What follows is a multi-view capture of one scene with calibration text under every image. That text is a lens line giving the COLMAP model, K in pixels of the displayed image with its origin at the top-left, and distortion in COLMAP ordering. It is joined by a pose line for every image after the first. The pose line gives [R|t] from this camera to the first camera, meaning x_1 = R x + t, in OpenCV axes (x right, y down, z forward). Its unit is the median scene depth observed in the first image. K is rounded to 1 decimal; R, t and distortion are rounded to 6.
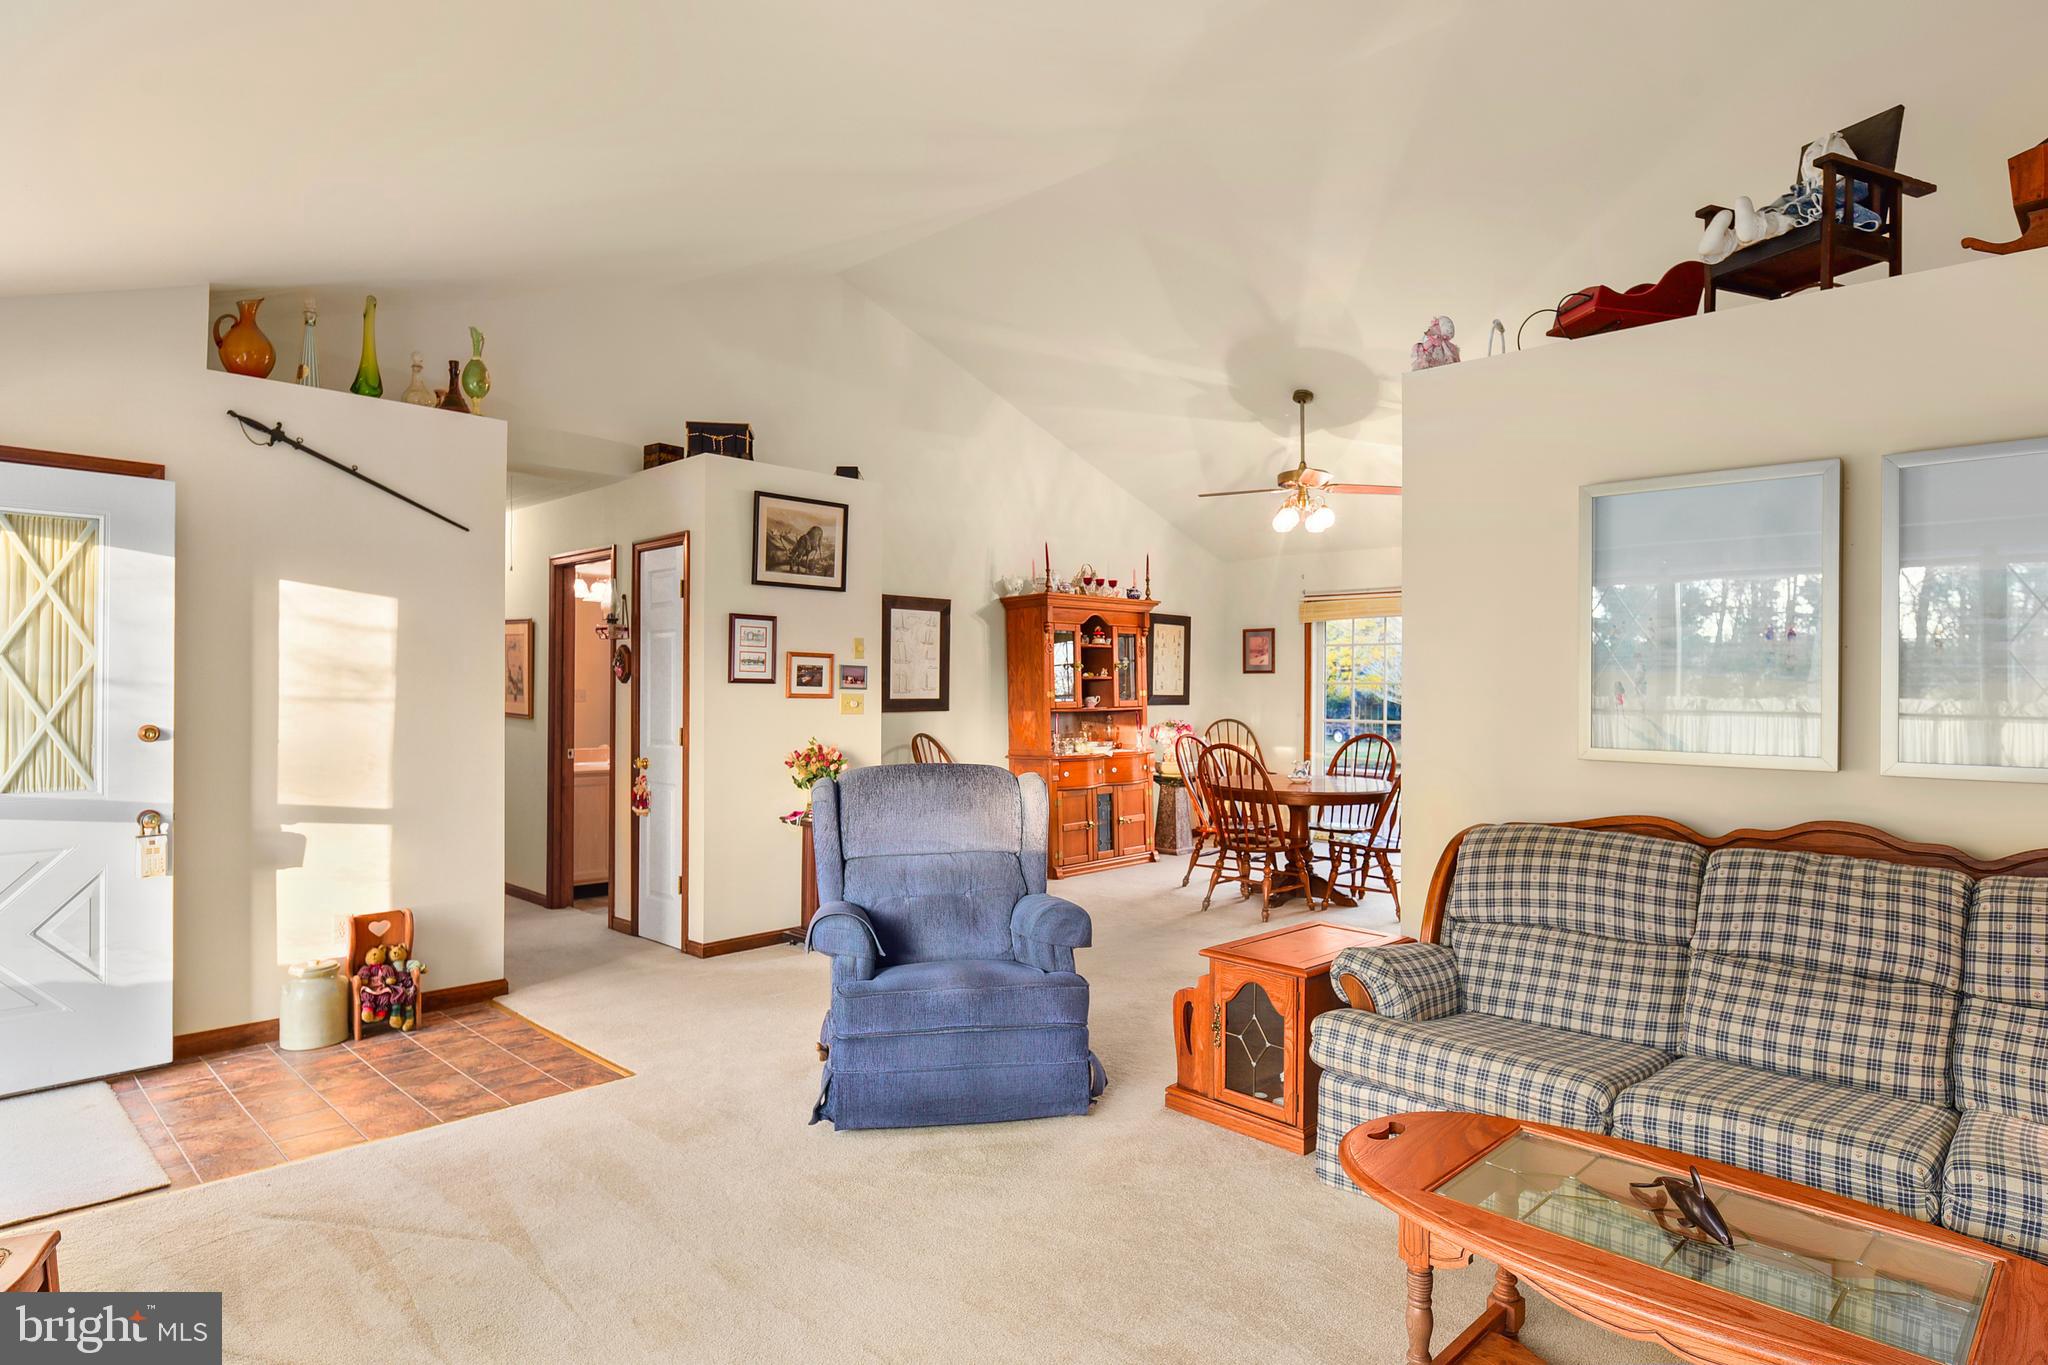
lens RADIAL K [[1159.2, 0, 1024.0], [0, 1159.2, 682.5], [0, 0, 1]] dist [-0.002877, -0.001168]
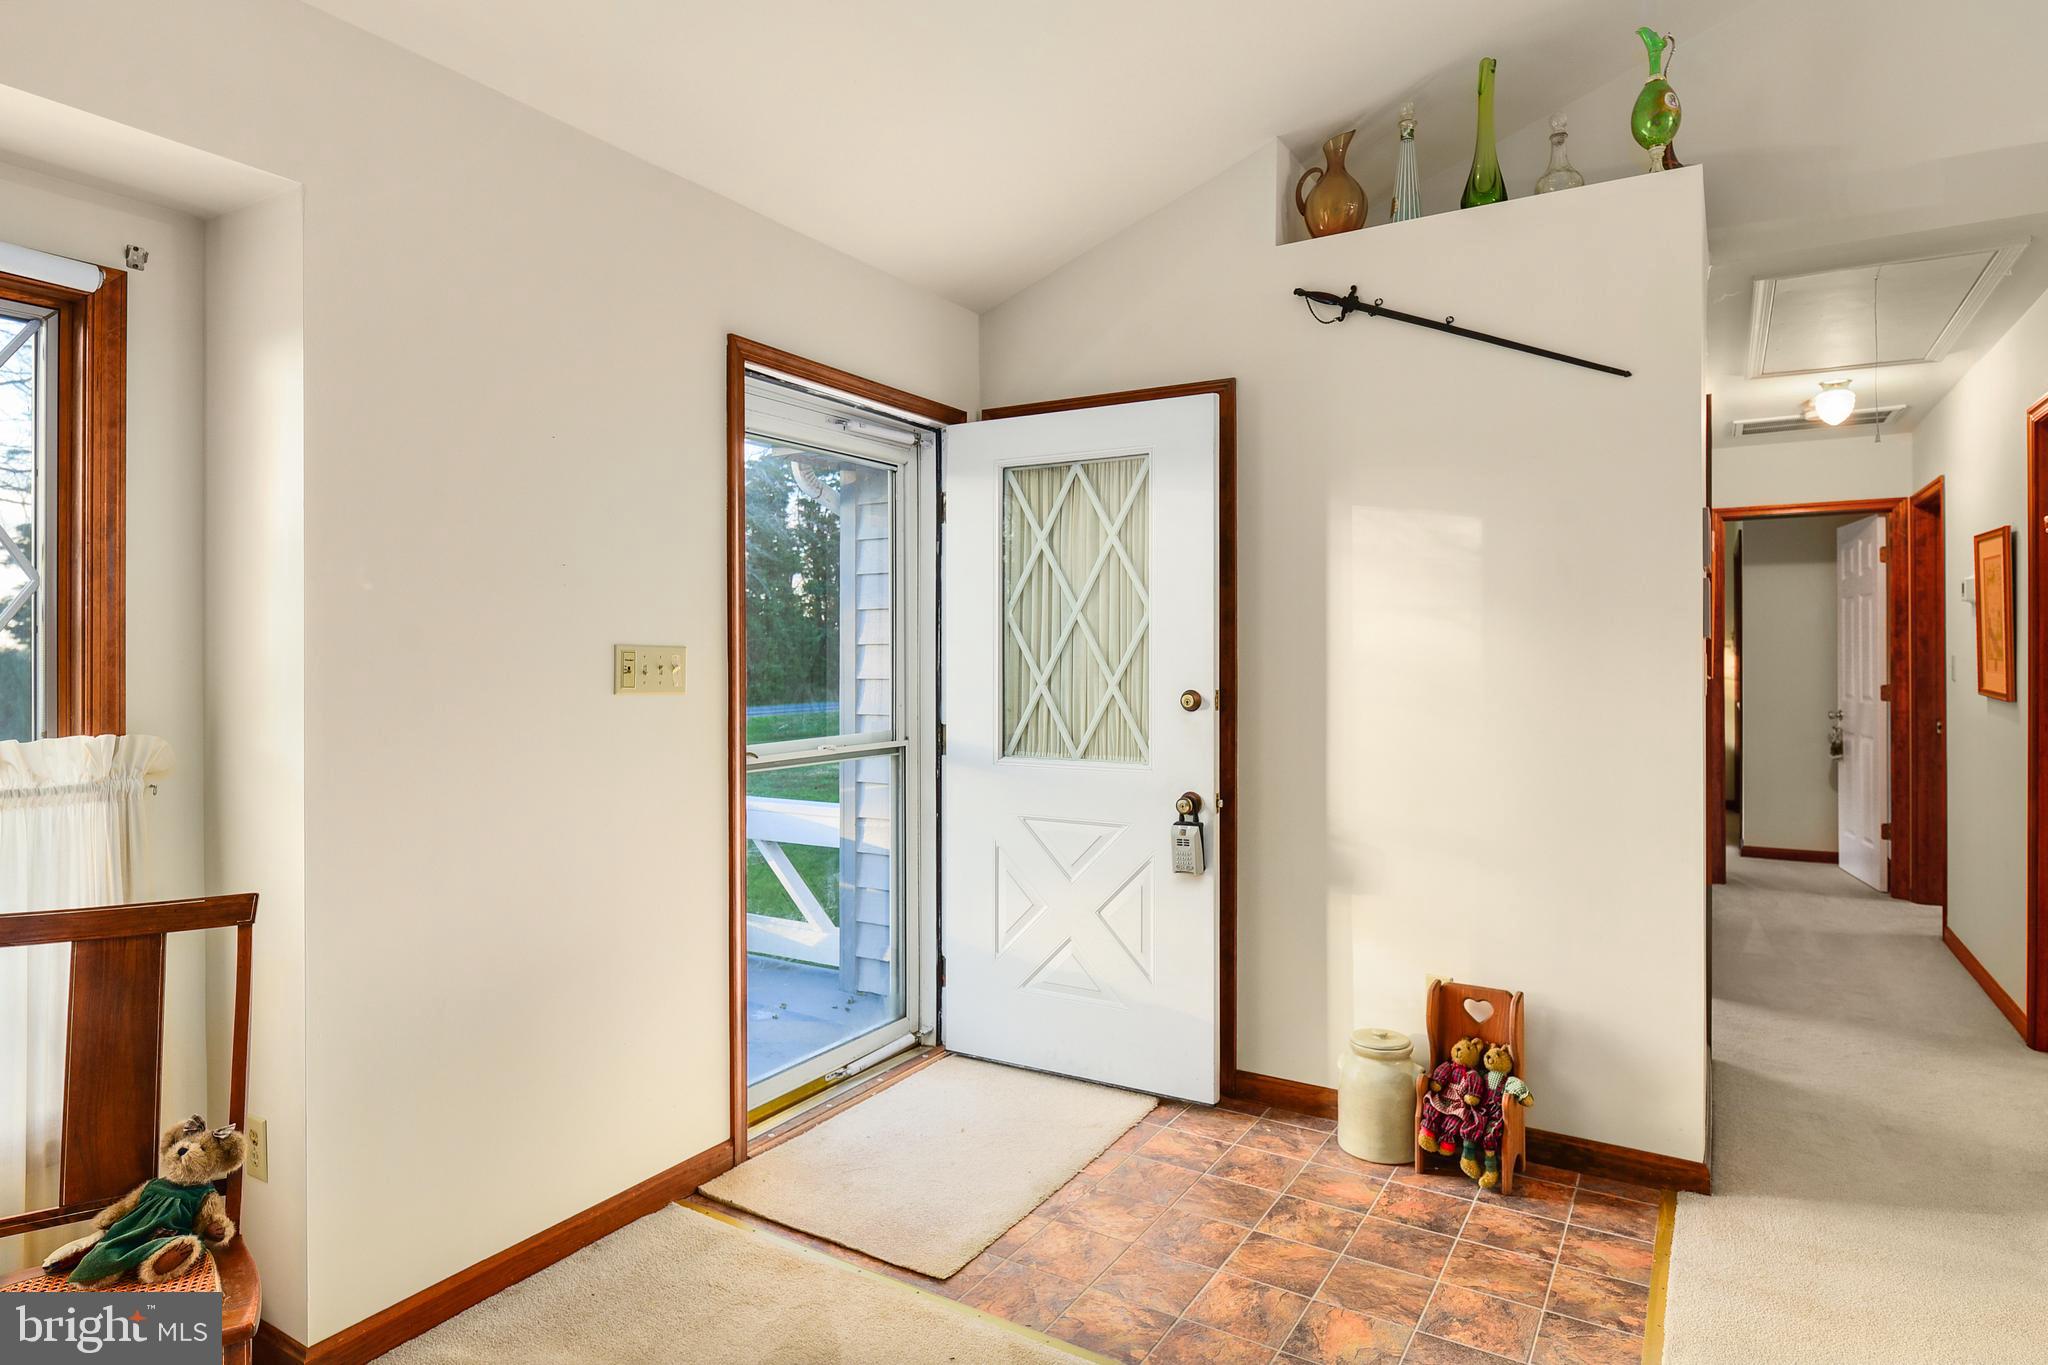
lens RADIAL K [[1131.3, 0, 1020.2], [0, 1131.3, 652.8], [0, 0, 1]] dist [0.000331, -0.000762]
pose [[0.223044, -0.004372, -0.974798, 0.011439], [0.003939, 0.999986, -0.003584, 0.011003], [0.974800, -0.003040, 0.223059, 0.633024]]
